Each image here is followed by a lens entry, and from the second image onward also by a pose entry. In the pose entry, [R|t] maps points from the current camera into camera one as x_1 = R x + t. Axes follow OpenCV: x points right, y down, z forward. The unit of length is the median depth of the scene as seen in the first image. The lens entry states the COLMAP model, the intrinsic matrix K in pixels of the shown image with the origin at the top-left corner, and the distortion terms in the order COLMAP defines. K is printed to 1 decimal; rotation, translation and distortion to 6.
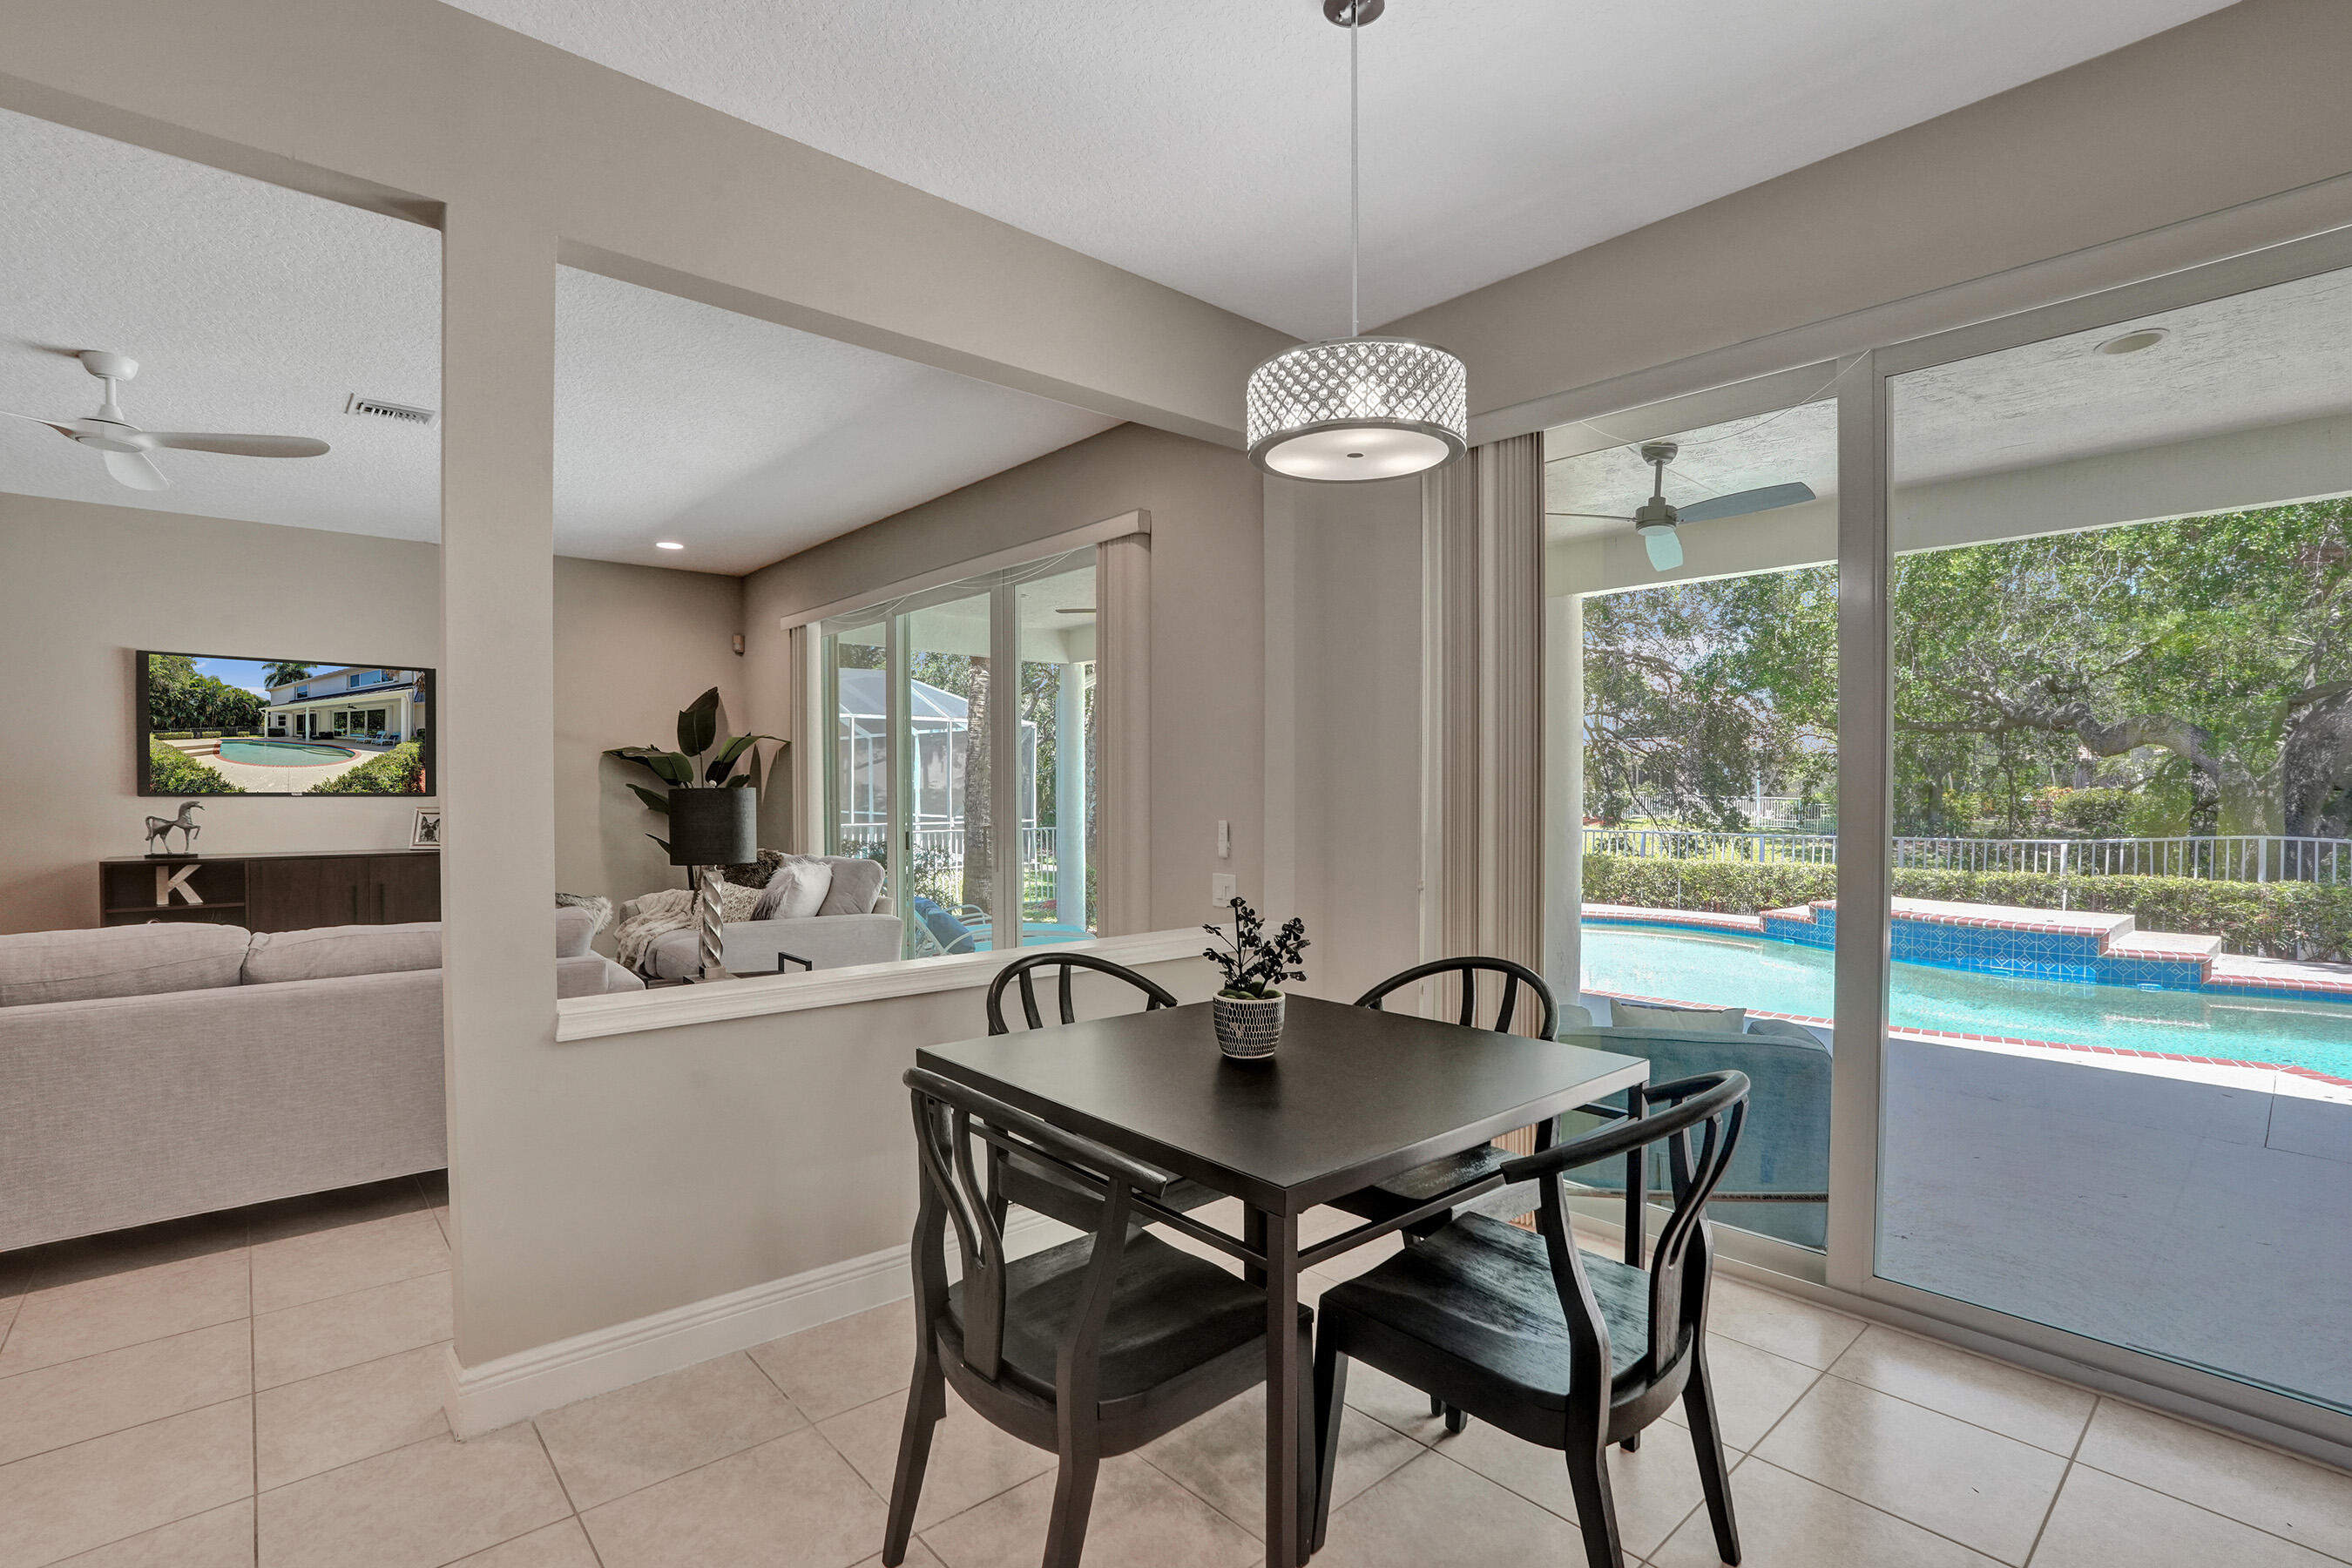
lens RADIAL K [[1110.1, 0, 1123.5], [0, 1110.1, 798.4], [0, 0, 1]] dist [-0.051603, 0.019210]
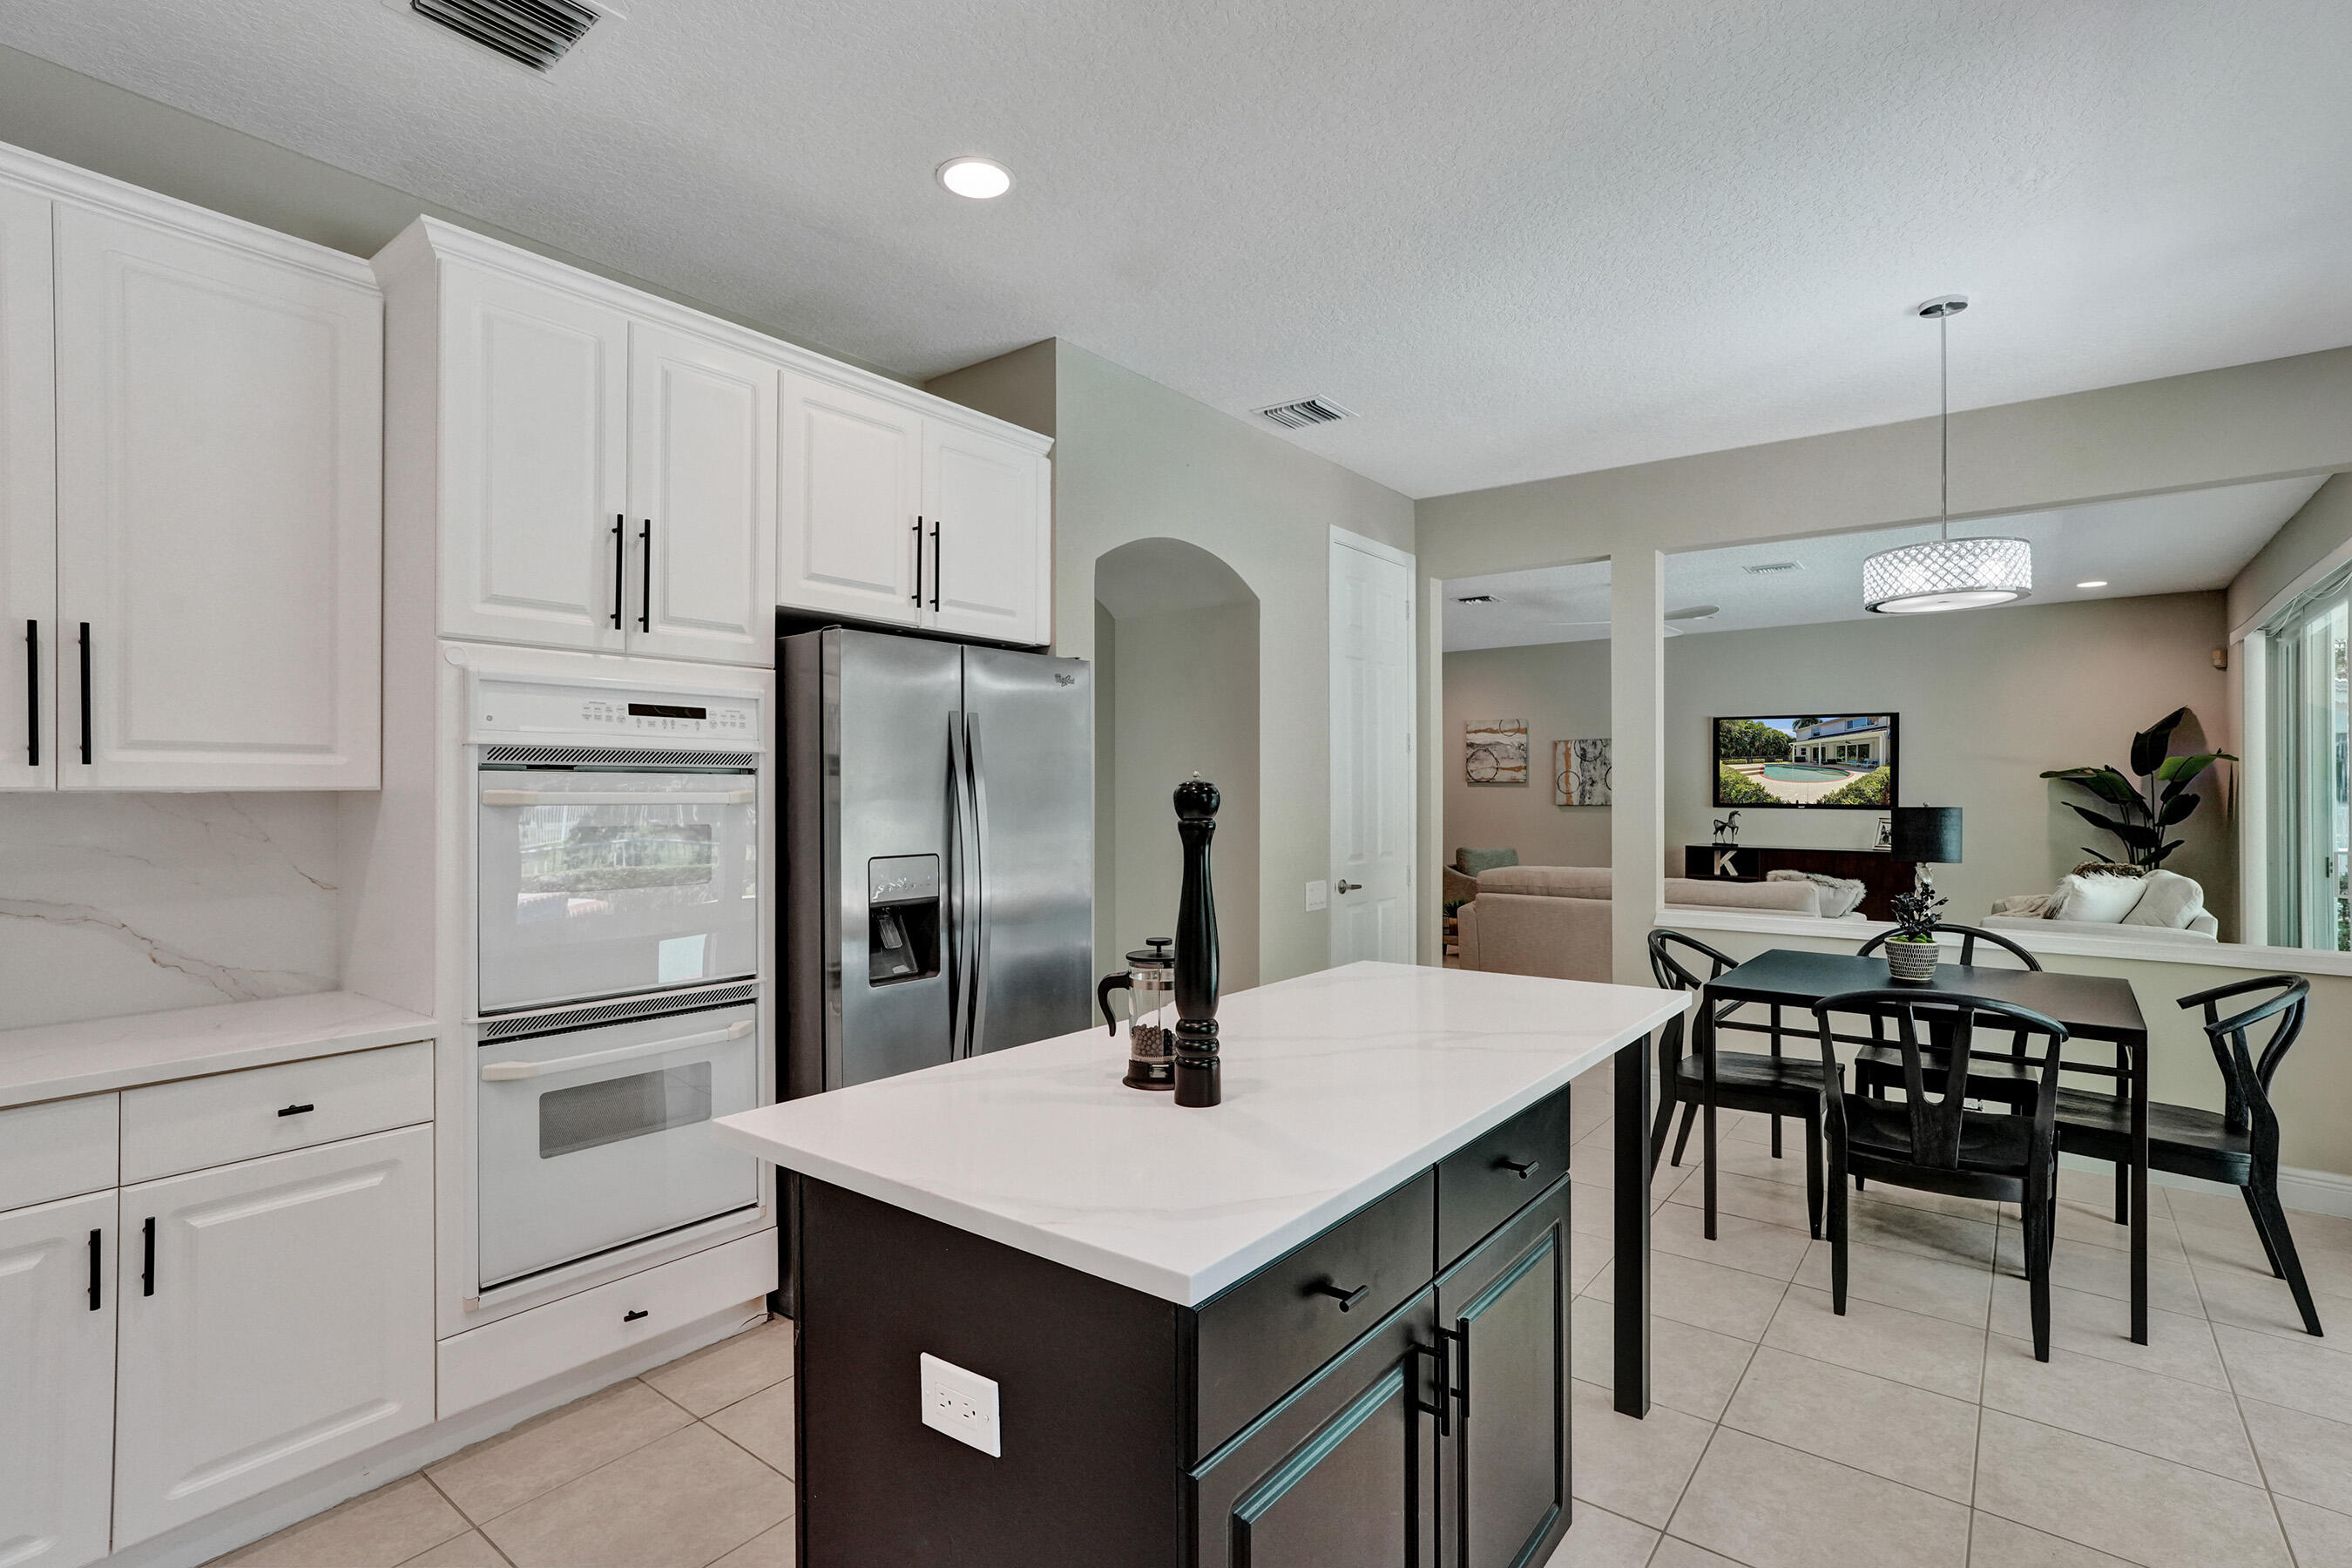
lens RADIAL K [[1110.1, 0, 1170.3], [0, 1110.1, 788.9], [0, 0, 1]] dist [-0.051603, 0.019210]
pose [[0.215106, -0.005005, -0.976578, 0.536968], [-0.010013, 0.999923, -0.007330, -0.009724], [0.976539, 0.011356, 0.215039, -0.169107]]
